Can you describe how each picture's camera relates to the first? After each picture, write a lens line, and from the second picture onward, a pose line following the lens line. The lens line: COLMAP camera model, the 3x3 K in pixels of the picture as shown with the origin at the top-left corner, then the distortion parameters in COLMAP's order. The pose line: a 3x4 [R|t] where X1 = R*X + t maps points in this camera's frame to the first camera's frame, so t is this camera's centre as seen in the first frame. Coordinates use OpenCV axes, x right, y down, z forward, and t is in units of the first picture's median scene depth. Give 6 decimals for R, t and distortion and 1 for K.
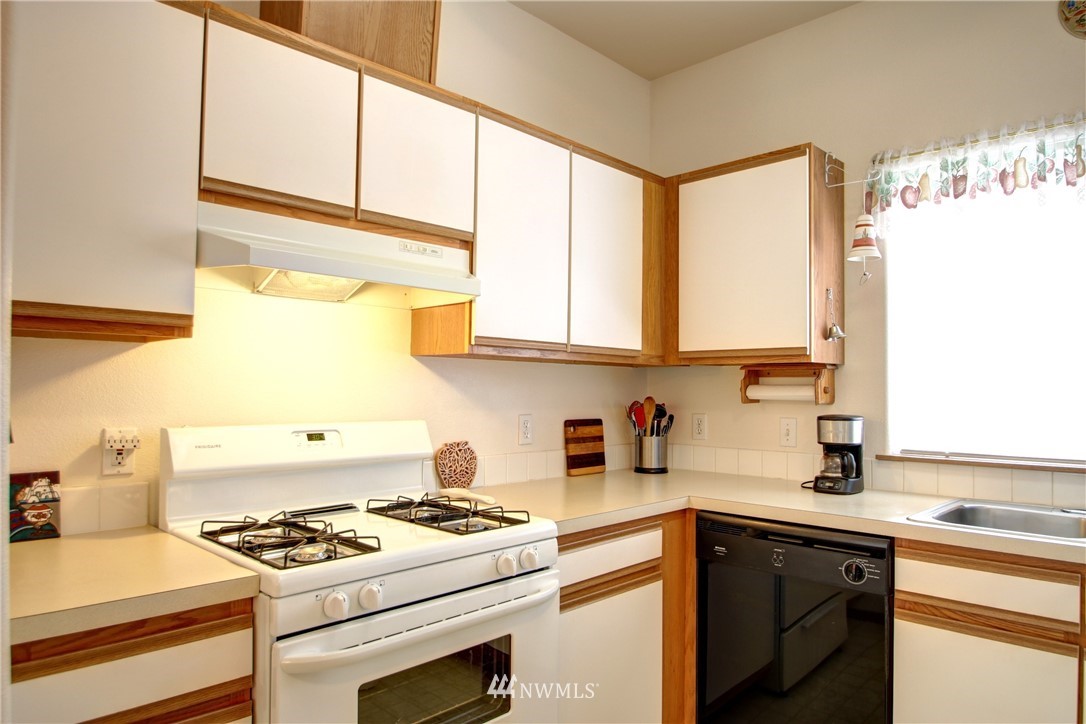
lens RADIAL K [[689.0, 0, 547.5], [0, 689.0, 372.5], [0, 0, 1]] dist [-0.006007, -0.024059]
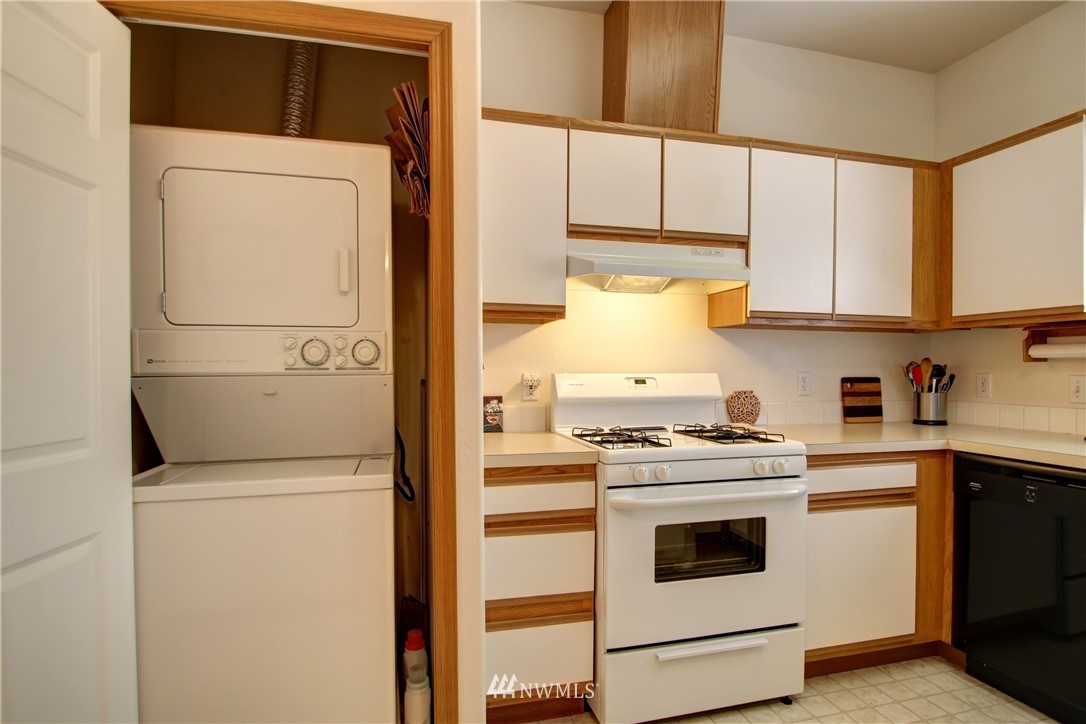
lens RADIAL K [[580.3, 0, 545.6], [0, 580.3, 376.2], [0, 0, 1]] dist [0.002647, -0.013328]
pose [[0.856183, 0.002442, -0.516666, 0.131234], [0.016518, 0.999348, 0.032096, 0.030796], [0.516408, -0.036014, 0.855585, -0.188506]]
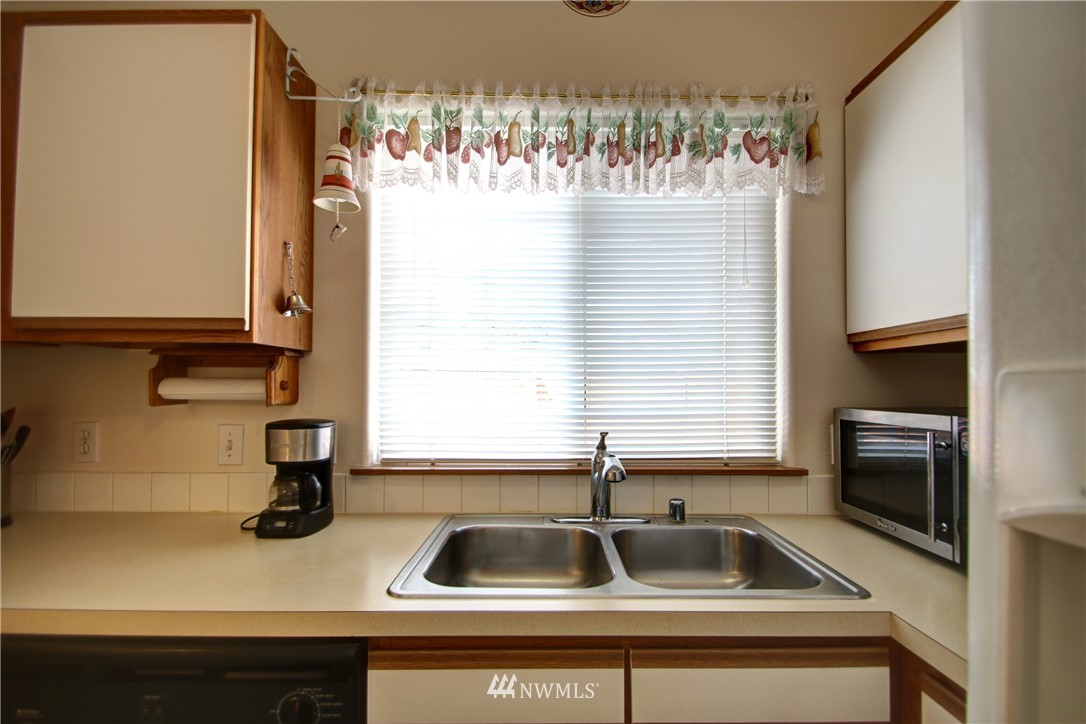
lens RADIAL K [[516.5, 0, 548.7], [0, 516.5, 375.8], [0, 0, 1]] dist [0.020344, -0.021282]
pose [[0.707731, 0.008966, 0.706425, 0.242833], [-0.016516, 0.999856, 0.003856, 0.009827], [-0.706289, -0.014396, 0.707777, 0.469179]]
